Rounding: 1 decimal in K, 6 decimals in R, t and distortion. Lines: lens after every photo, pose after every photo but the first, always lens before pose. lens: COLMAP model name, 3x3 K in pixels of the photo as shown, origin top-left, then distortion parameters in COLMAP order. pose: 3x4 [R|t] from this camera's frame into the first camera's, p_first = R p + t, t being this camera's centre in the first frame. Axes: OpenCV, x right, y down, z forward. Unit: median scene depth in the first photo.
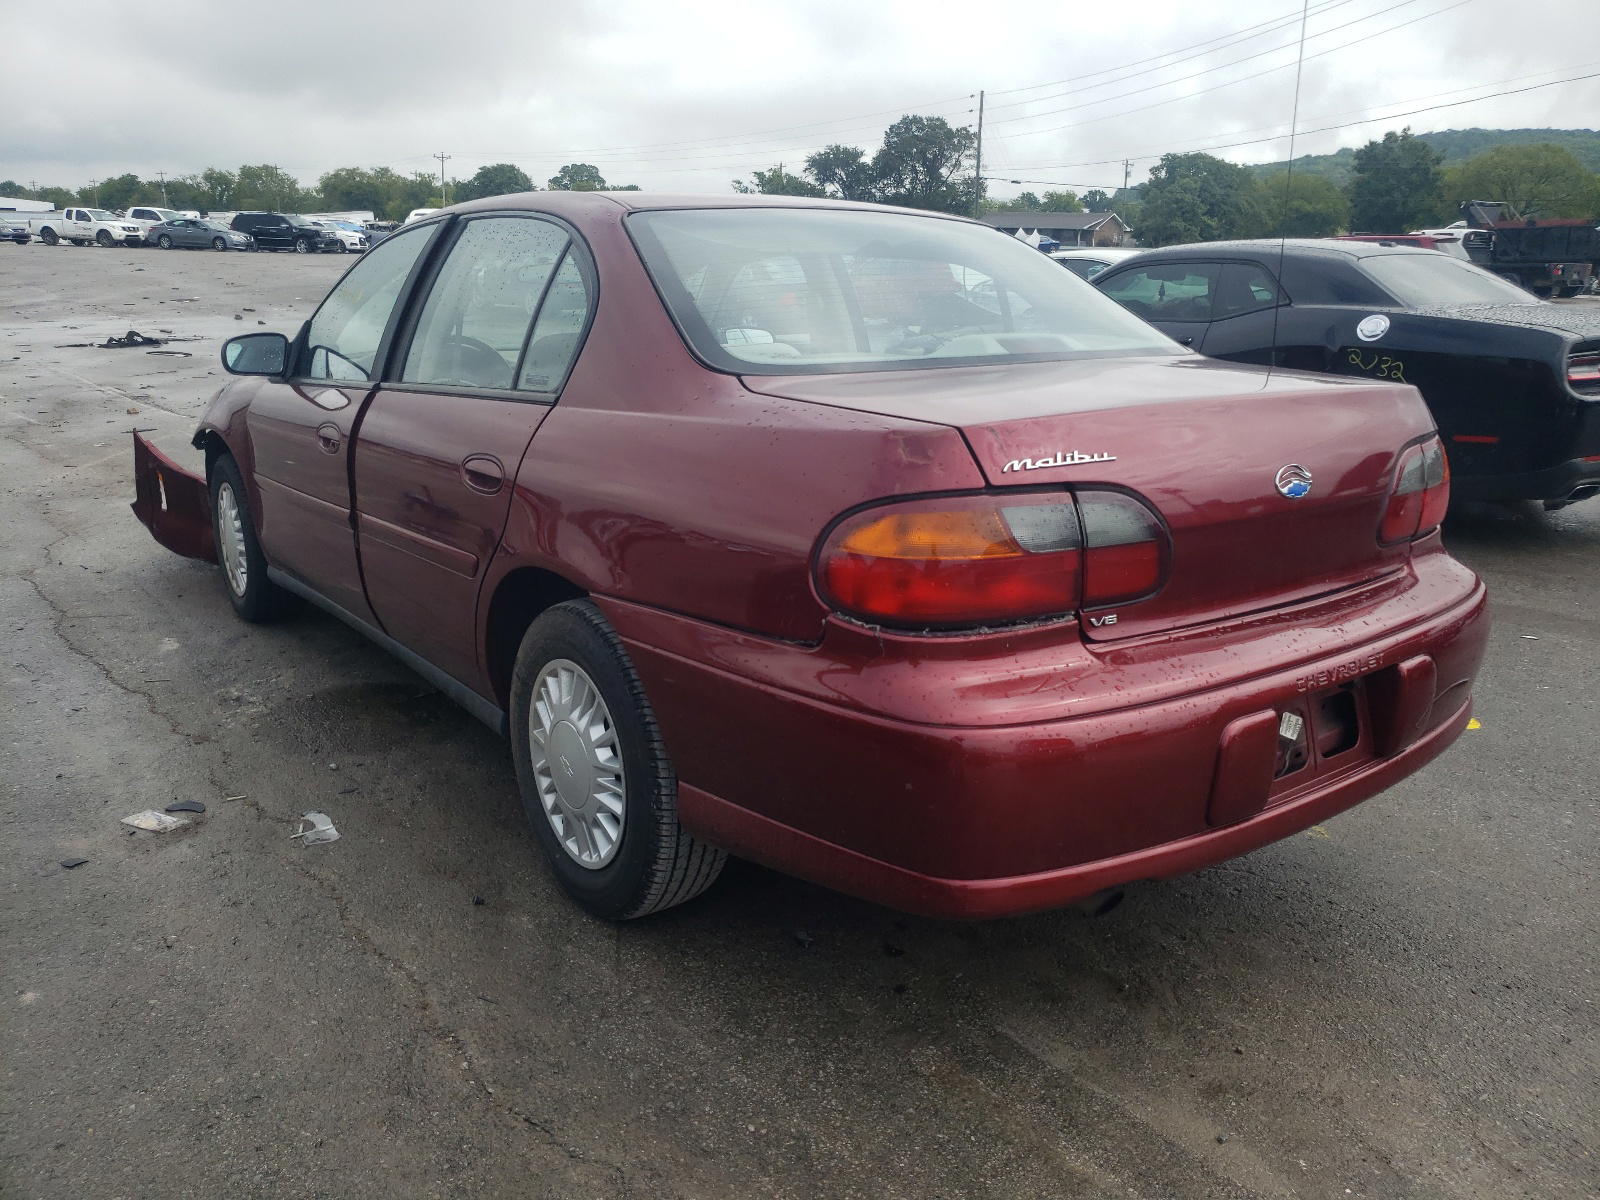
lens RADIAL K [[1212.3, 0, 800.6], [0, 1212.3, 601.5], [0, 0, 1]] dist [-0.003142, 0.007461]
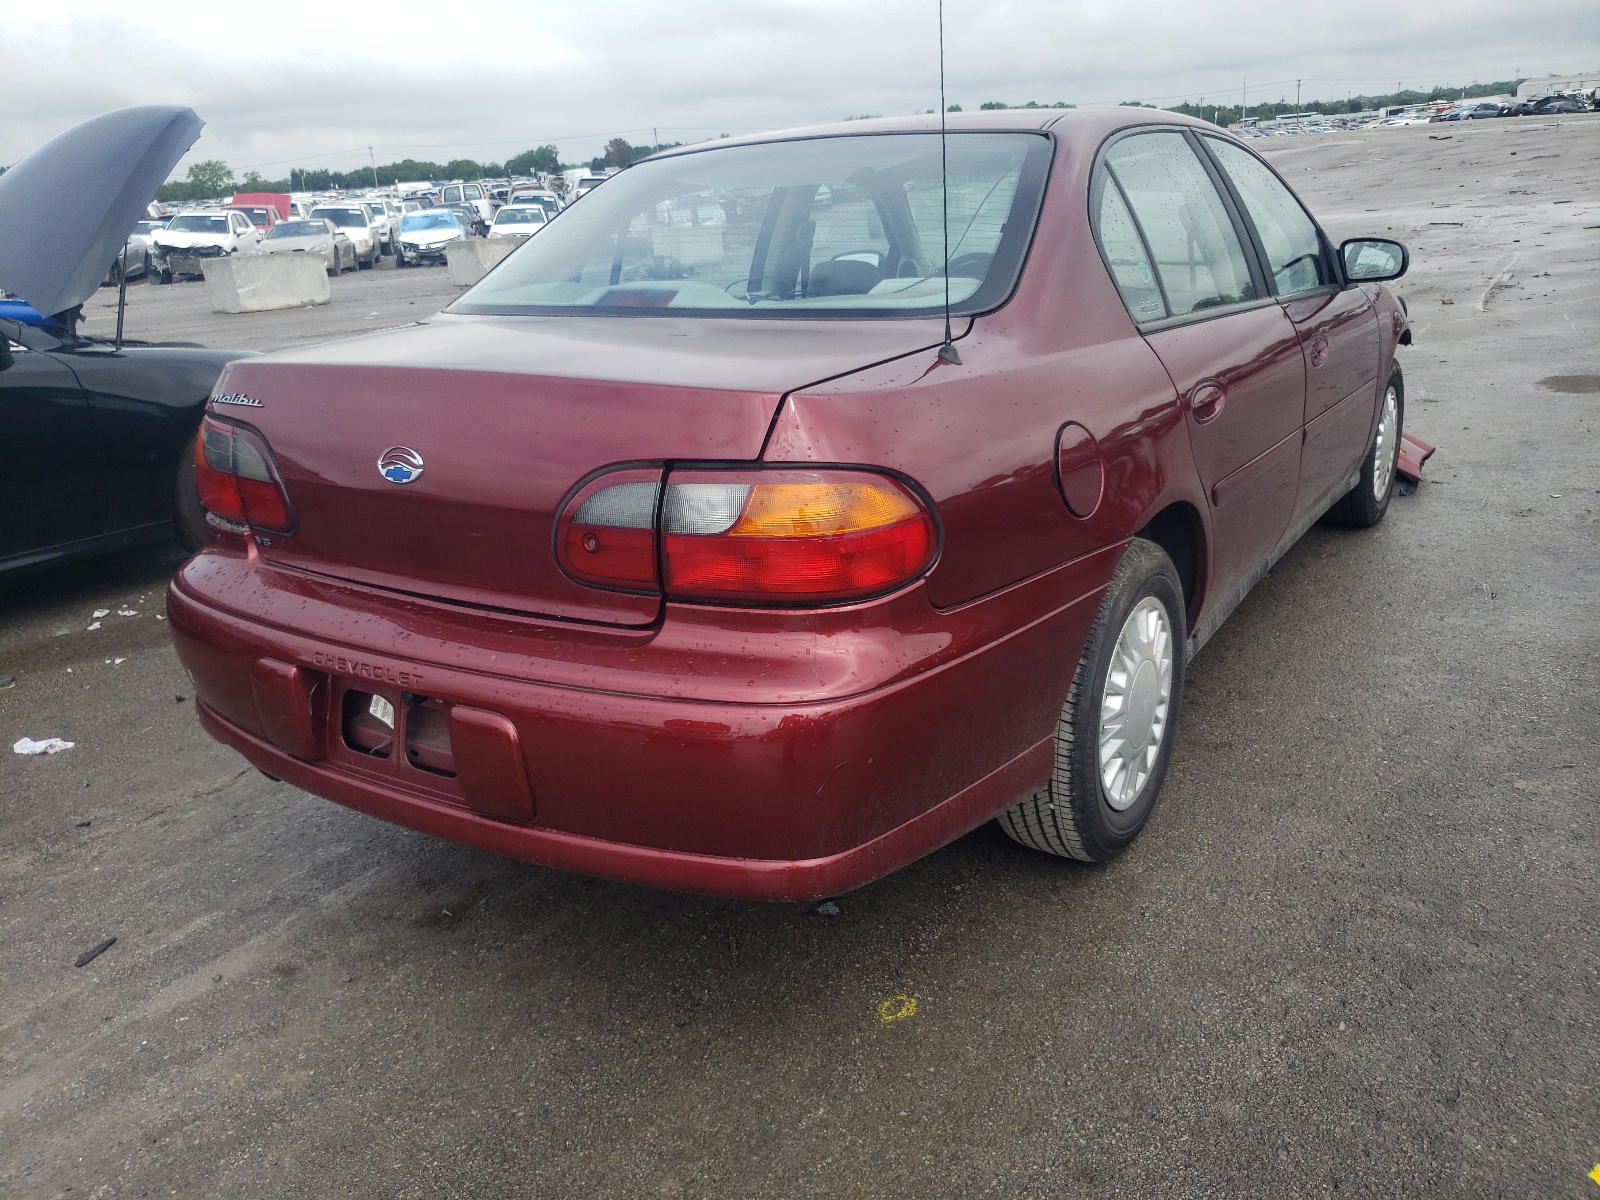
lens RADIAL K [[1170.0, 0, 800.4], [0, 1170.0, 598.3], [0, 0, 1]] dist [0.000357, 0.000830]
pose [[0.369362, 0.269611, -0.889316, 1.357299], [-0.185688, 0.959102, 0.213645, -0.251672], [0.910545, 0.086223, 0.404319, 0.928775]]
